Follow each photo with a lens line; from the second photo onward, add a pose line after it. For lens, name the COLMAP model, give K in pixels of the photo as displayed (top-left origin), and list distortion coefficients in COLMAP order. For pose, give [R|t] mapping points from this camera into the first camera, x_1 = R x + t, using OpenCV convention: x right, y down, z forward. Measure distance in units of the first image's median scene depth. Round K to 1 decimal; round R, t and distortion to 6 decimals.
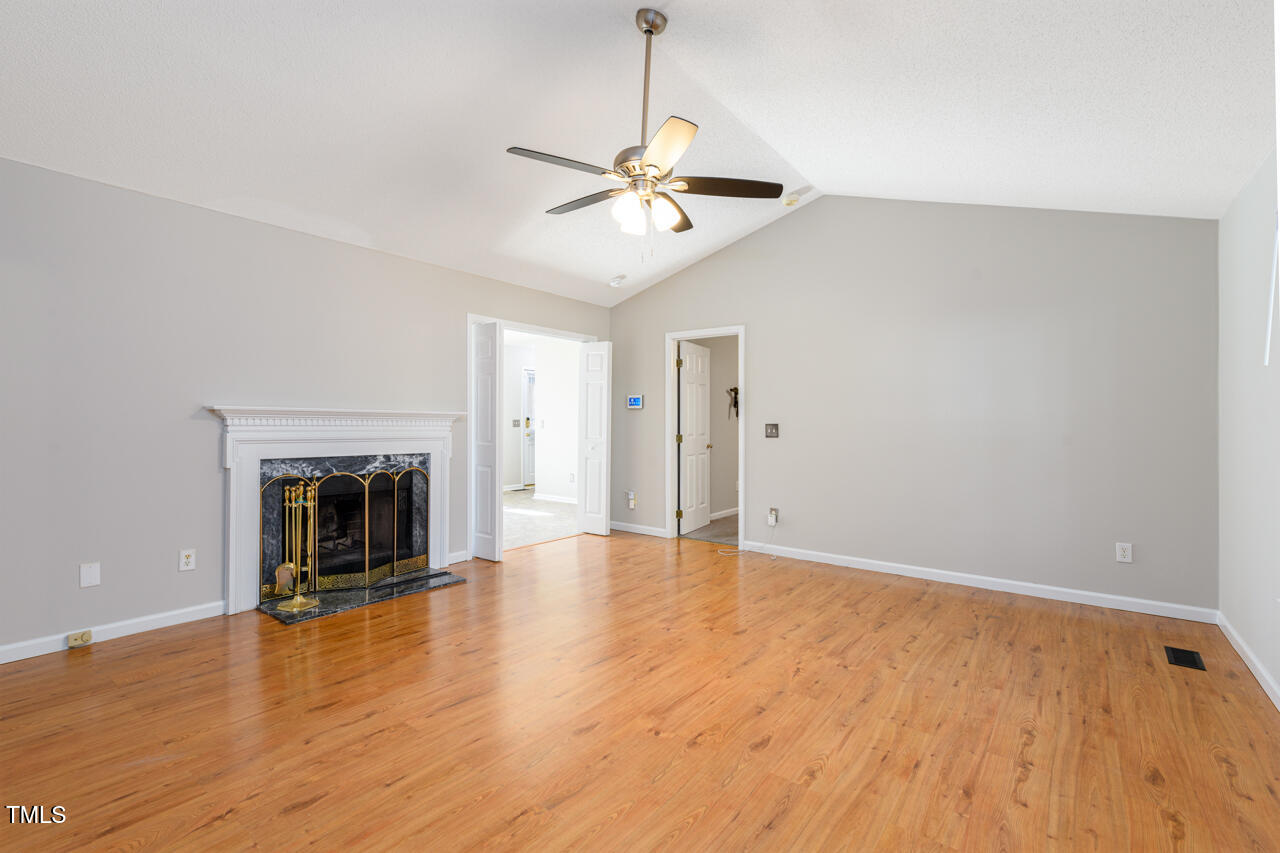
lens RADIAL K [[568.0, 0, 644.9], [0, 568.0, 426.4], [0, 0, 1]] dist [0.002545, 0.000109]
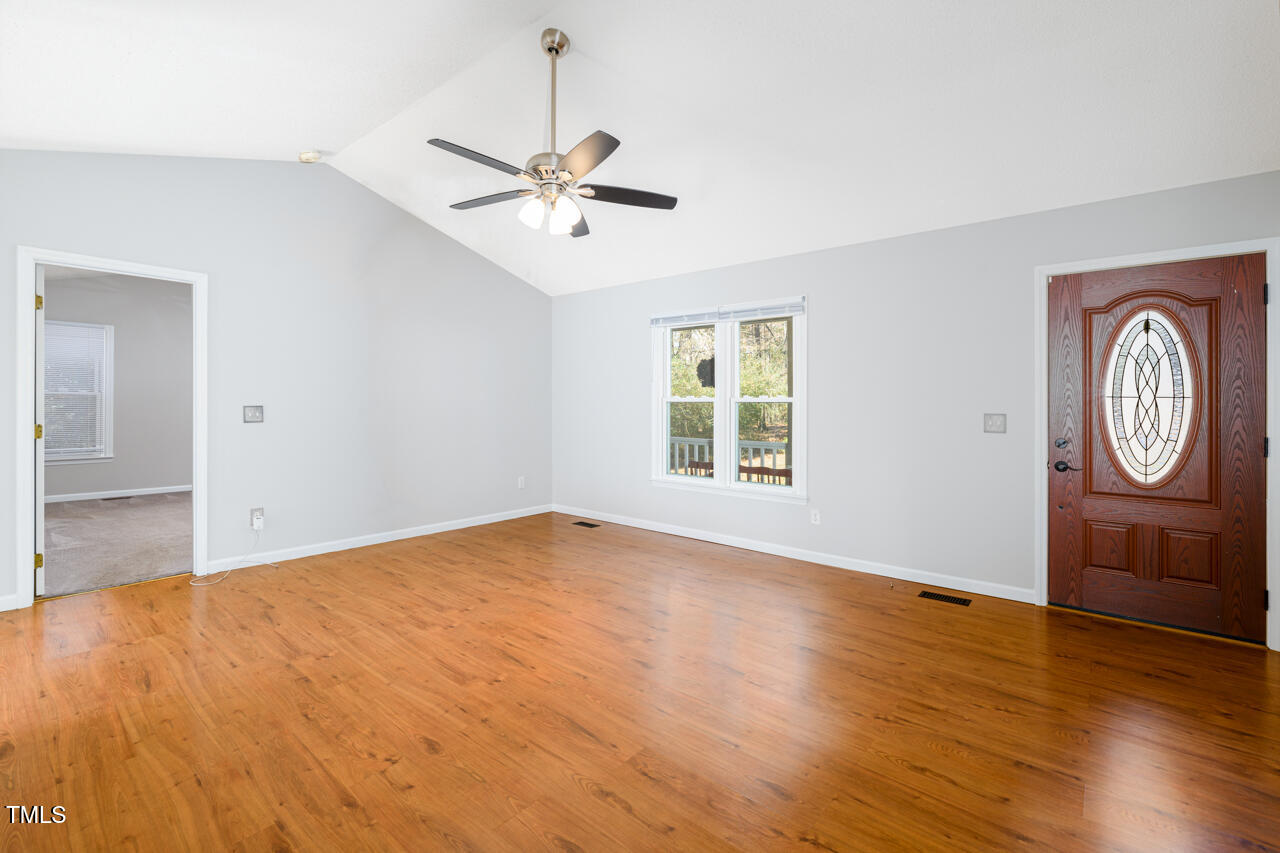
lens RADIAL K [[544.4, 0, 640.8], [0, 544.4, 410.3], [0, 0, 1]] dist [-0.026025, -0.000140]
pose [[0.034712, -0.009323, 0.999354, -0.916310], [-0.005269, 0.999941, 0.009511, -0.016246], [-0.999383, -0.005596, 0.034661, 0.705648]]
